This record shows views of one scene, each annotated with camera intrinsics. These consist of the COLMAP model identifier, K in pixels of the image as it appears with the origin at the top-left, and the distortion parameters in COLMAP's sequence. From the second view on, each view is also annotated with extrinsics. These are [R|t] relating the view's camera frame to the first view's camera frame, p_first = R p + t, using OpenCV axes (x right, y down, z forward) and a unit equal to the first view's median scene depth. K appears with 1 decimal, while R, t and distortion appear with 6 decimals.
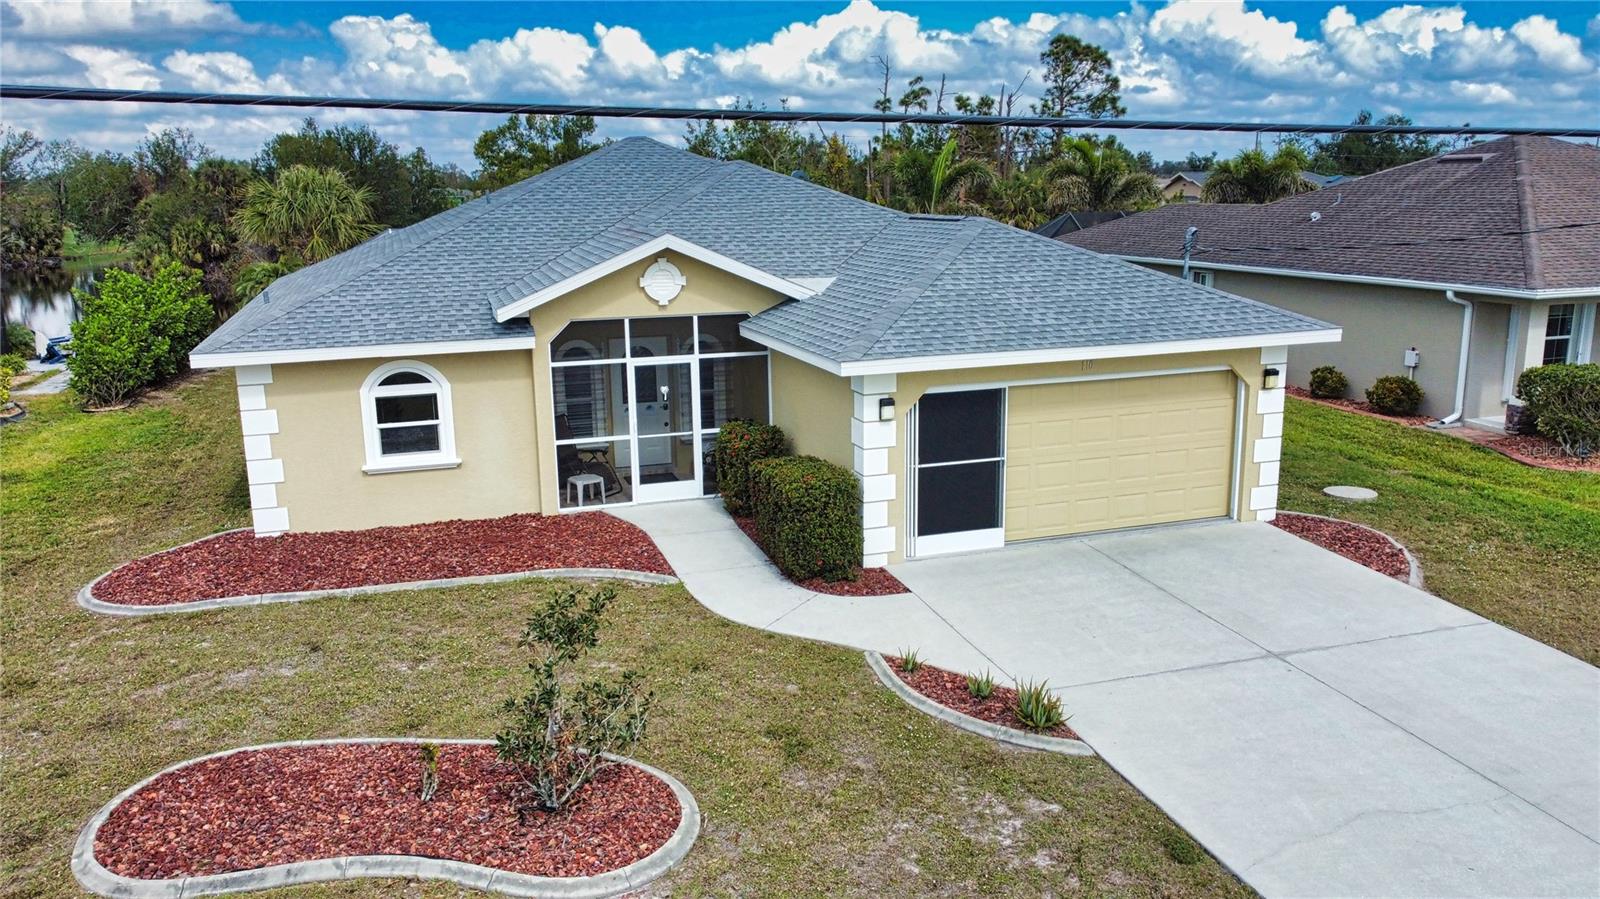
lens RADIAL K [[1209.0, 0, 801.2], [0, 1209.0, 455.0], [0, 0, 1]] dist [0.000943, -0.004797]
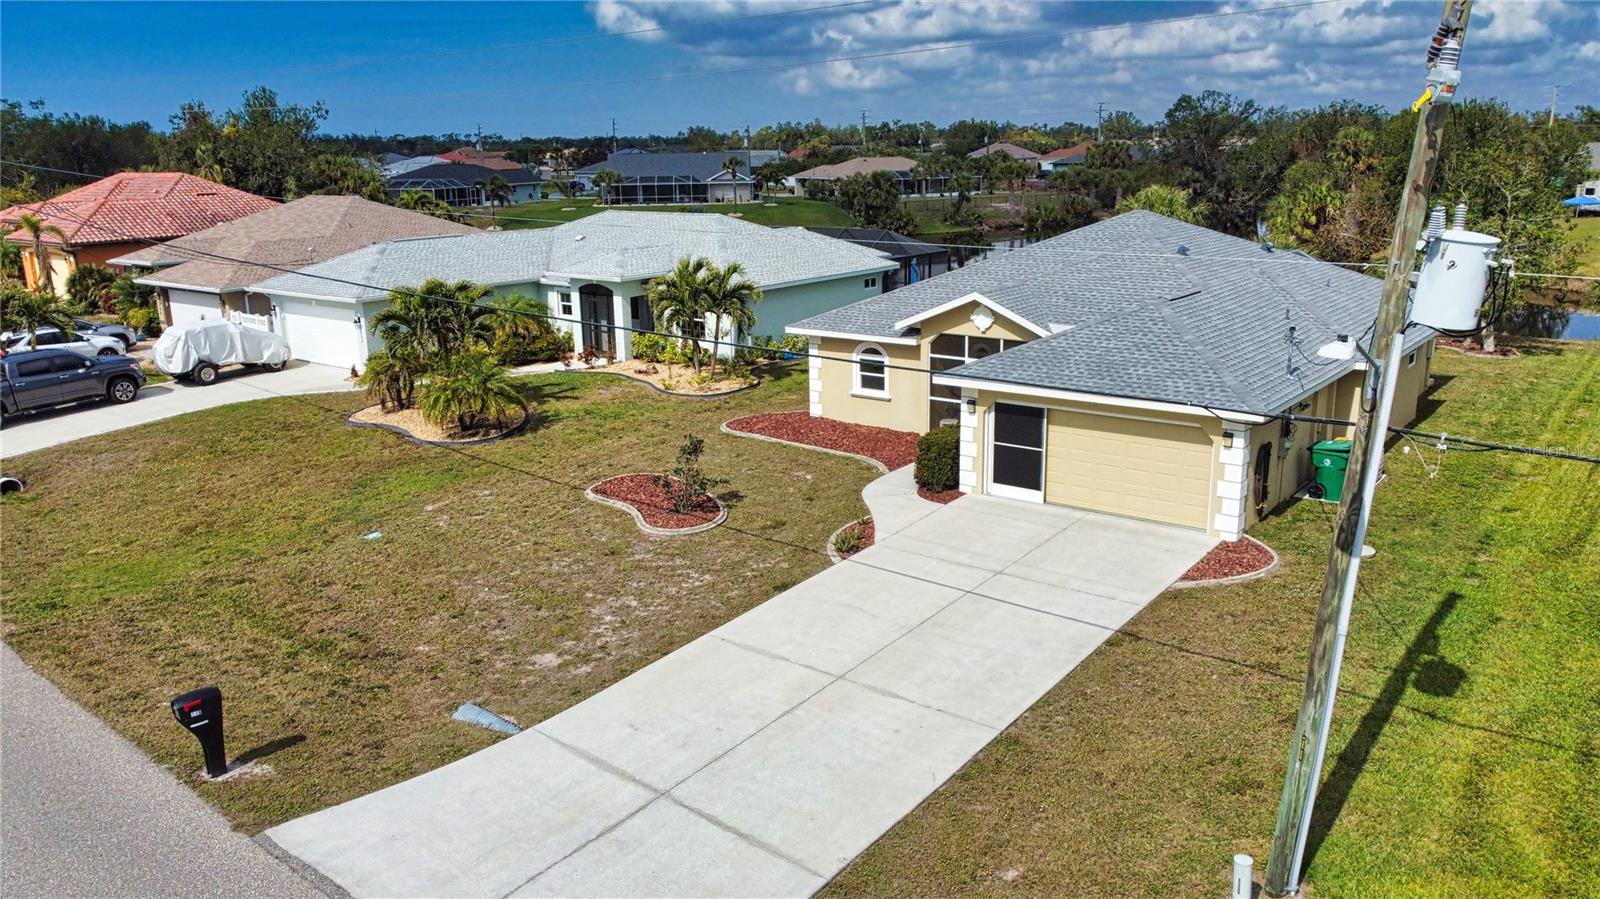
lens RADIAL K [[1209.5, 0, 804.1], [0, 1209.5, 451.3], [0, 0, 1]] dist [0.006504, -0.011809]
pose [[0.555800, 0.211058, -0.804078, 1.265063], [-0.171875, 0.975511, 0.137252, -0.160320], [0.813354, 0.061916, 0.578465, -0.223113]]
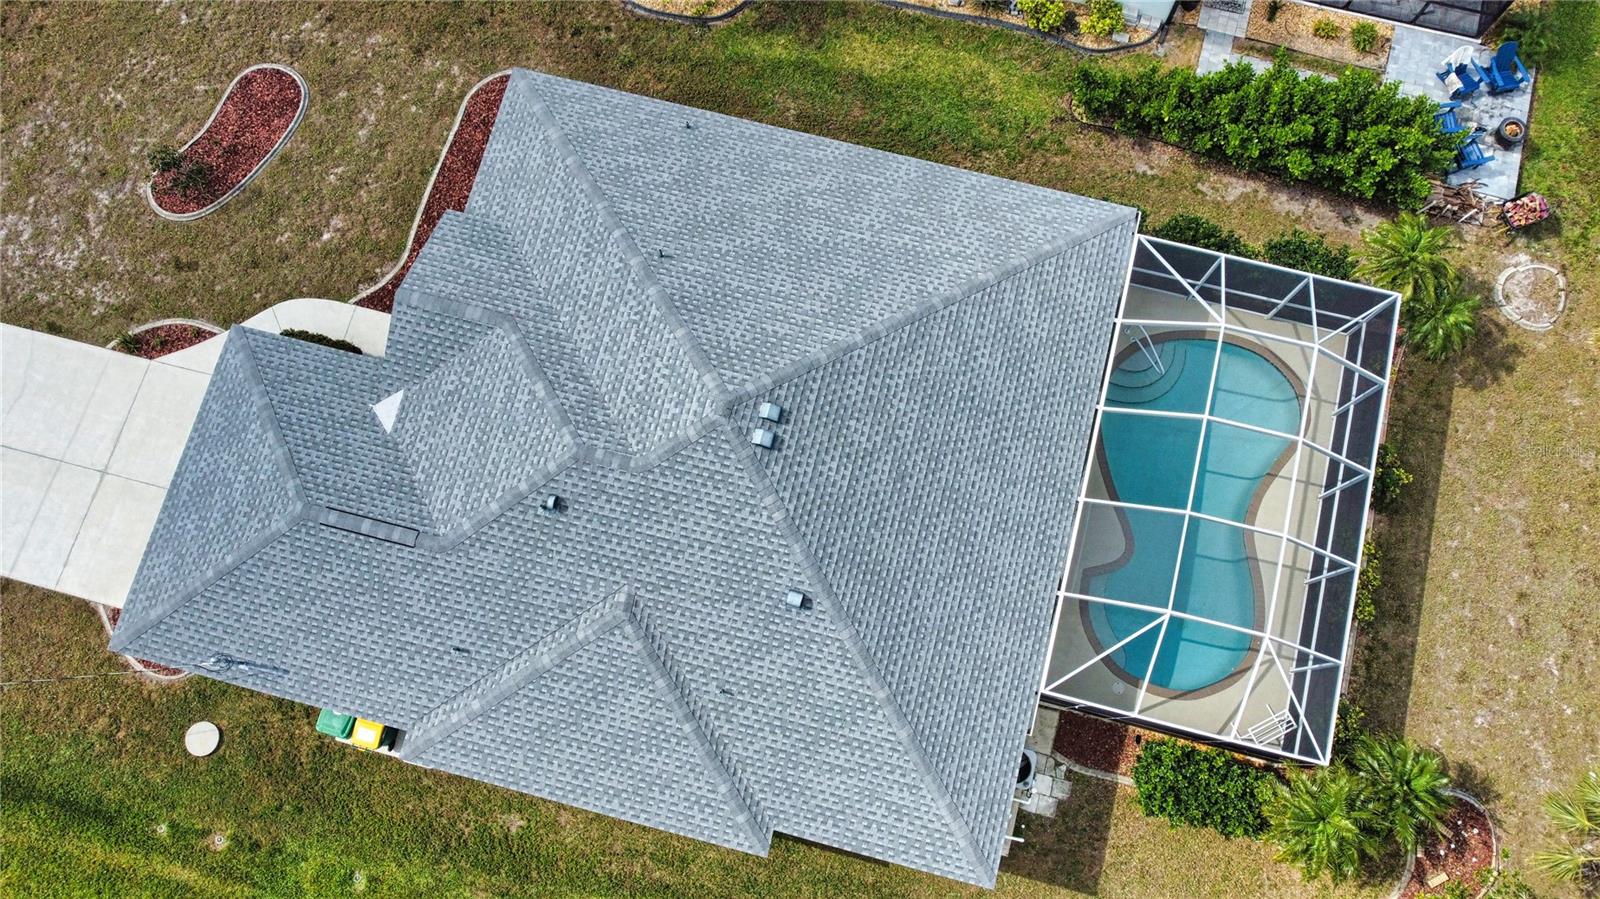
lens RADIAL K [[1209.0, 0, 801.2], [0, 1209.0, 455.0], [0, 0, 1]] dist [0.000943, -0.004797]
pose [[-0.545005, 0.820385, -0.173027, 0.036601], [-0.157977, 0.102194, 0.982140, -1.737642], [0.823416, 0.562605, 0.073906, 1.452074]]
